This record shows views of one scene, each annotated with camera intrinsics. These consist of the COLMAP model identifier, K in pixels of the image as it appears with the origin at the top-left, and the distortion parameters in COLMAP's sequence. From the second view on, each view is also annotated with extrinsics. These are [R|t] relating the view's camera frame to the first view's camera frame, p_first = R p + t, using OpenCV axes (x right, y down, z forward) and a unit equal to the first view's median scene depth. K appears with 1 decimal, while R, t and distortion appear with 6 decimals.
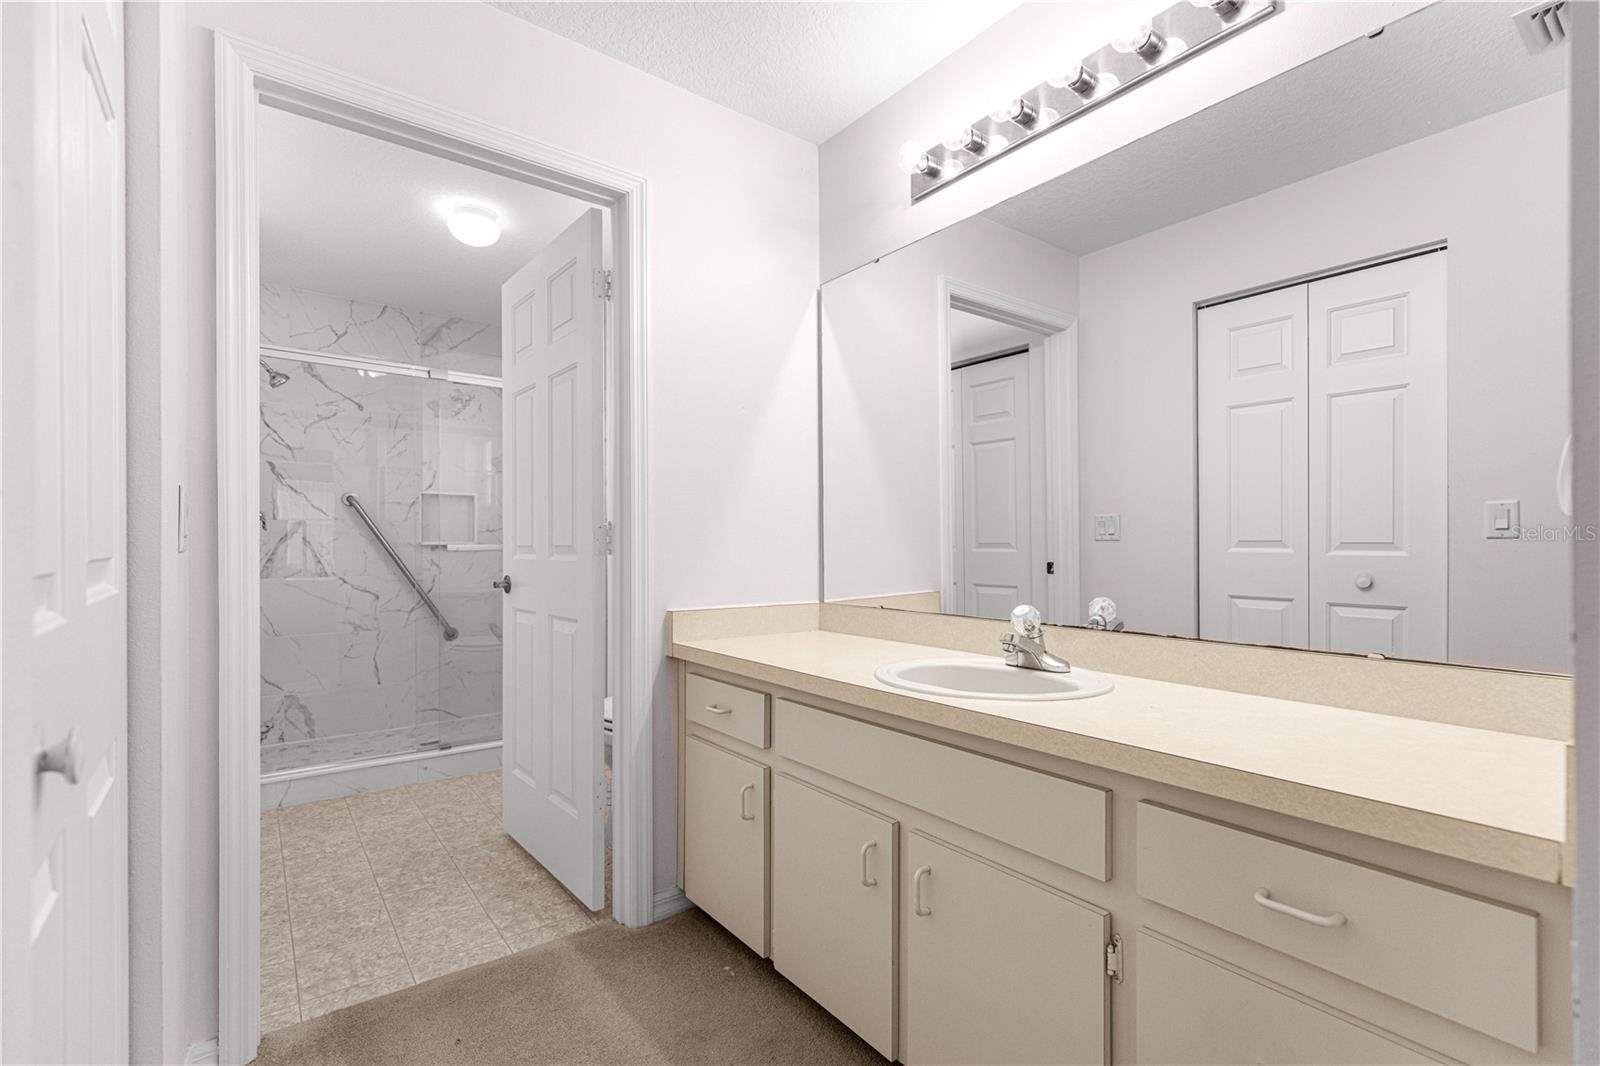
lens RADIAL K [[733.9, 0, 796.5], [0, 733.9, 538.5], [0, 0, 1]] dist [0.003815, -0.001933]
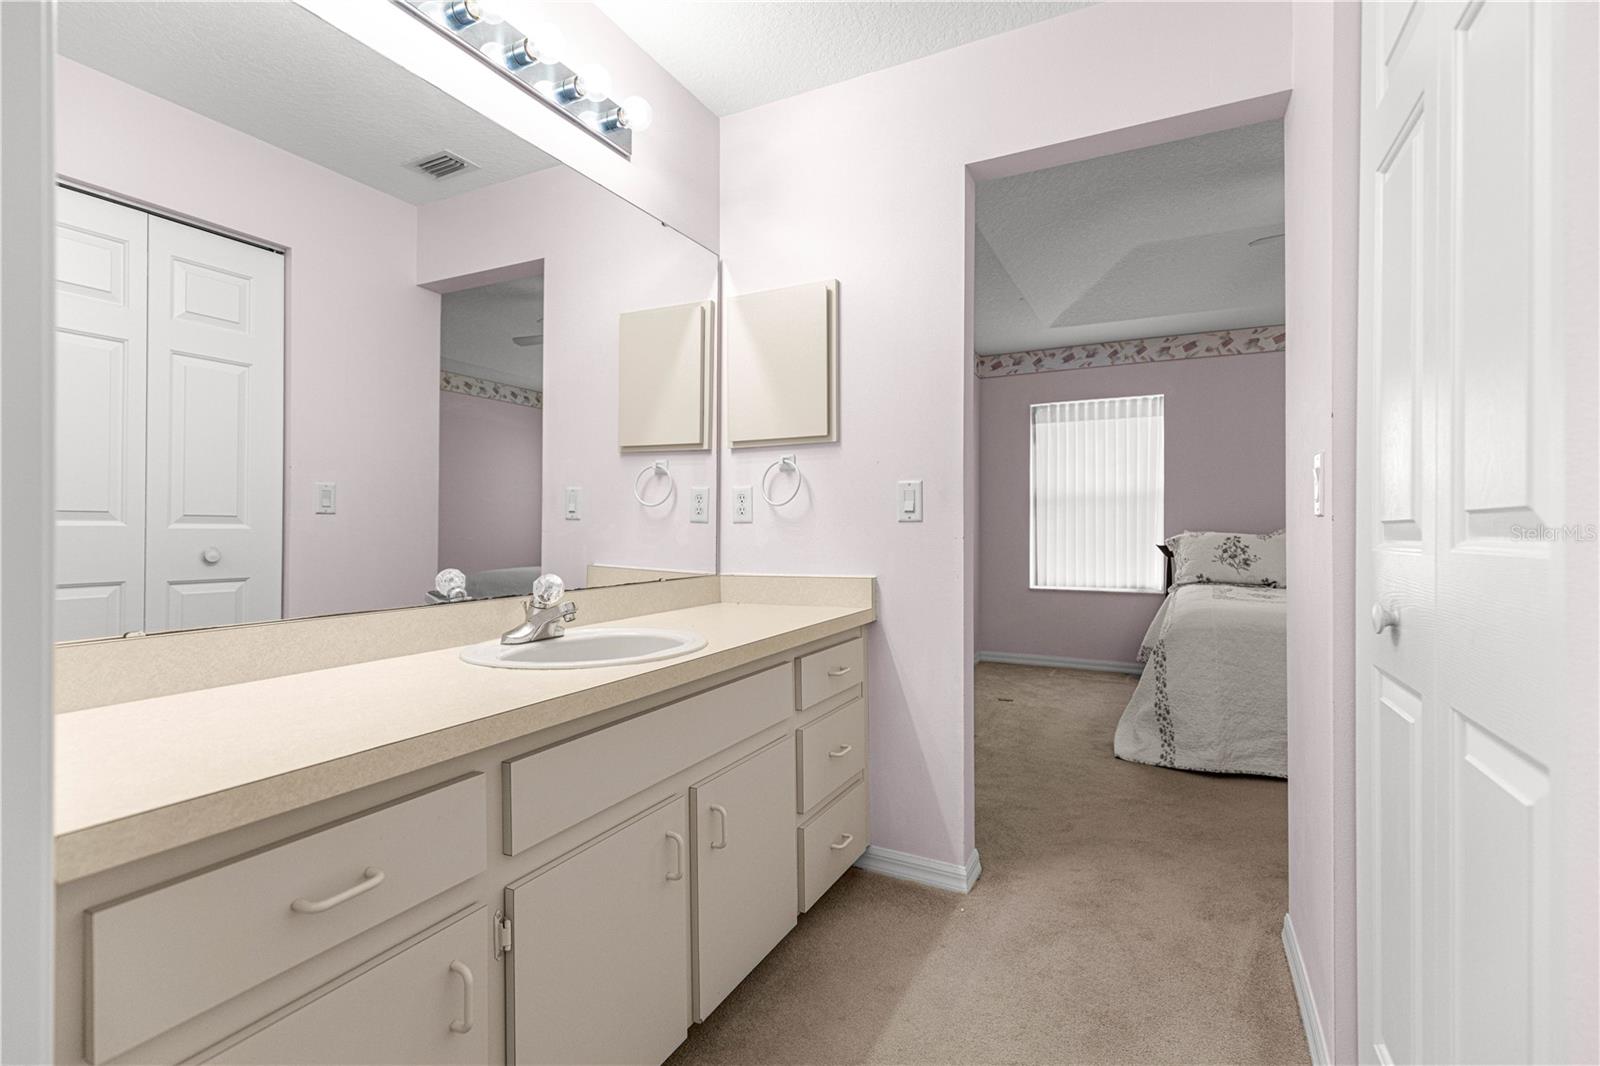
lens RADIAL K [[722.6, 0, 795.2], [0, 722.6, 527.0], [0, 0, 1]] dist [0.008090, -0.001297]
pose [[-0.430753, -0.002192, 0.902467, -0.489316], [-0.006204, 0.999981, -0.000532, 0.017444], [-0.902449, -0.005828, -0.430758, 0.778573]]
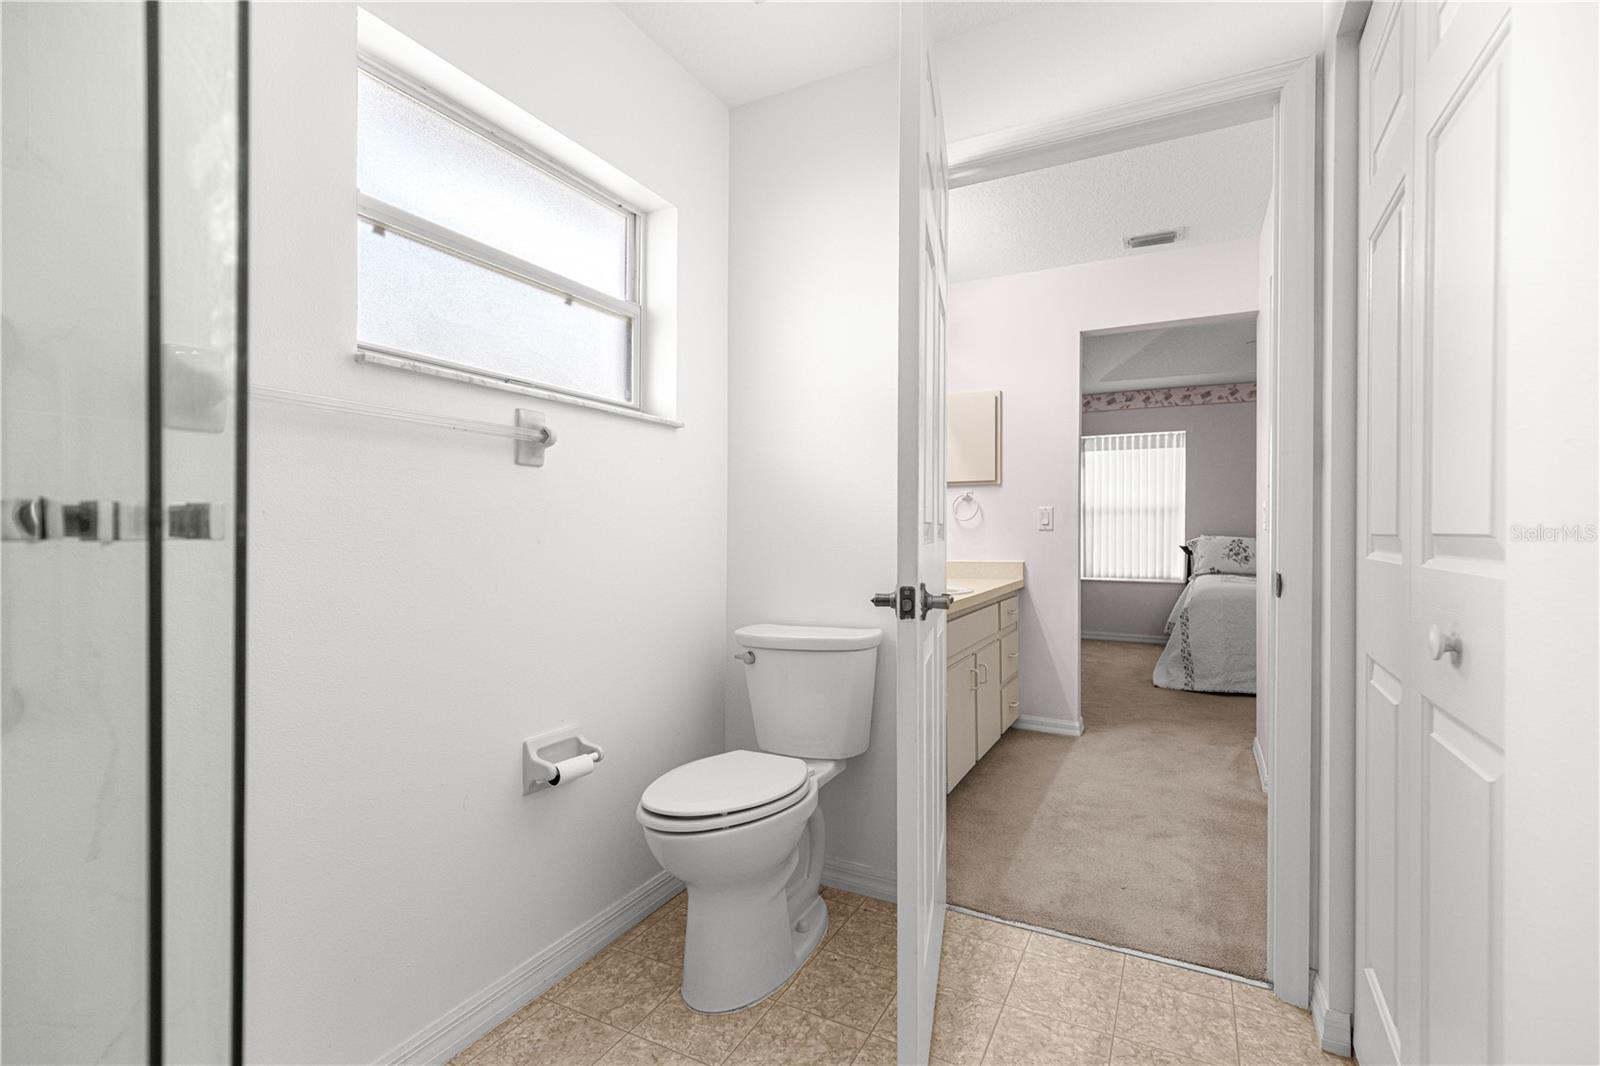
lens RADIAL K [[722.6, 0, 797.0], [0, 722.6, 533.3], [0, 0, 1]] dist [0.008090, -0.001297]
pose [[-0.418733, -0.008947, 0.908065, -0.565745], [-0.009159, 0.999942, 0.005629, 0.016553], [-0.908063, -0.005960, -0.418791, 0.884814]]
